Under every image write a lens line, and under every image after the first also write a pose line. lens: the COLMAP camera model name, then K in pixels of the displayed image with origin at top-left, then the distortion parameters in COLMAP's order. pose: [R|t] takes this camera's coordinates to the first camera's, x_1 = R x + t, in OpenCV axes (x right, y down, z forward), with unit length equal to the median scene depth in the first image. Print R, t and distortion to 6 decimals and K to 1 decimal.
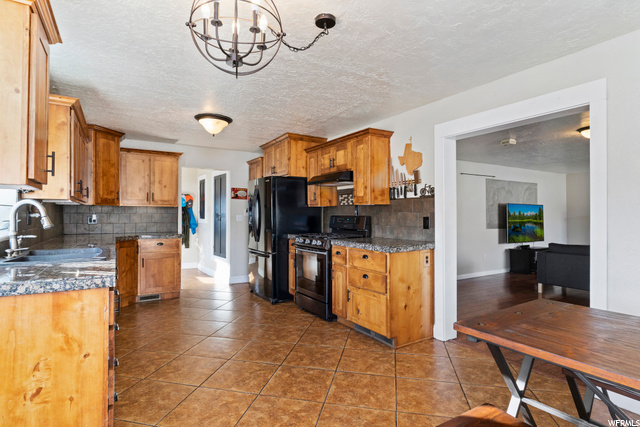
lens RADIAL K [[334.6, 0, 320.0], [0, 334.6, 213.5], [0, 0, 1]] dist [0.000168, 0.000024]
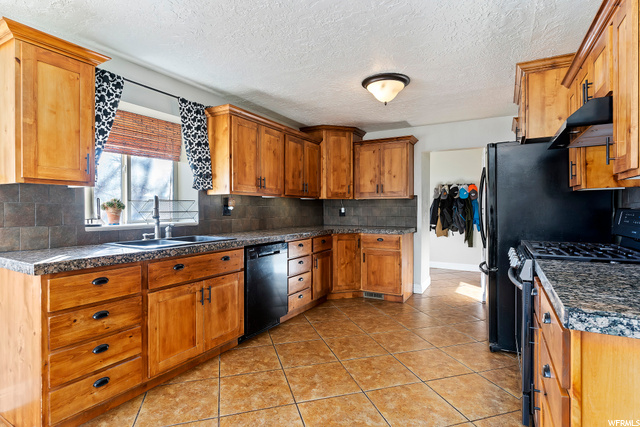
lens RADIAL K [[328.0, 0, 320.0], [0, 328.0, 213.5], [0, 0, 1]] dist [-0.000591, 0.000052]
pose [[0.488185, 0.011066, -0.872670, 0.244713], [0.004756, 0.999871, 0.015339, 0.005685], [0.872727, -0.011639, 0.488070, 0.453201]]
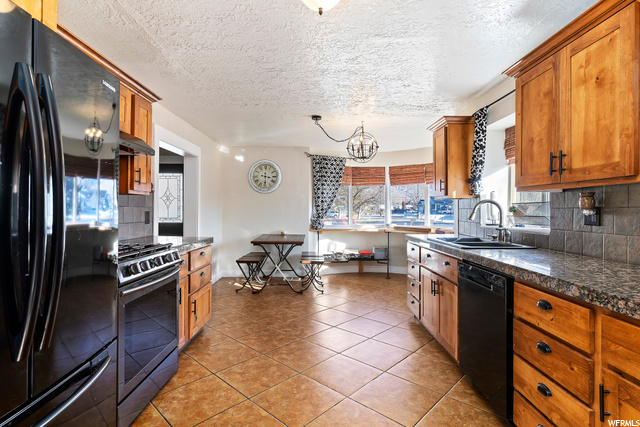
lens RADIAL K [[328.0, 0, 320.0], [0, 328.0, 213.5], [0, 0, 1]] dist [-0.000591, 0.000052]
pose [[-0.854297, -0.009597, 0.519696, -0.475971], [-0.007632, 0.999953, 0.005919, 0.004967], [-0.519729, 0.001091, -0.854331, 1.215764]]
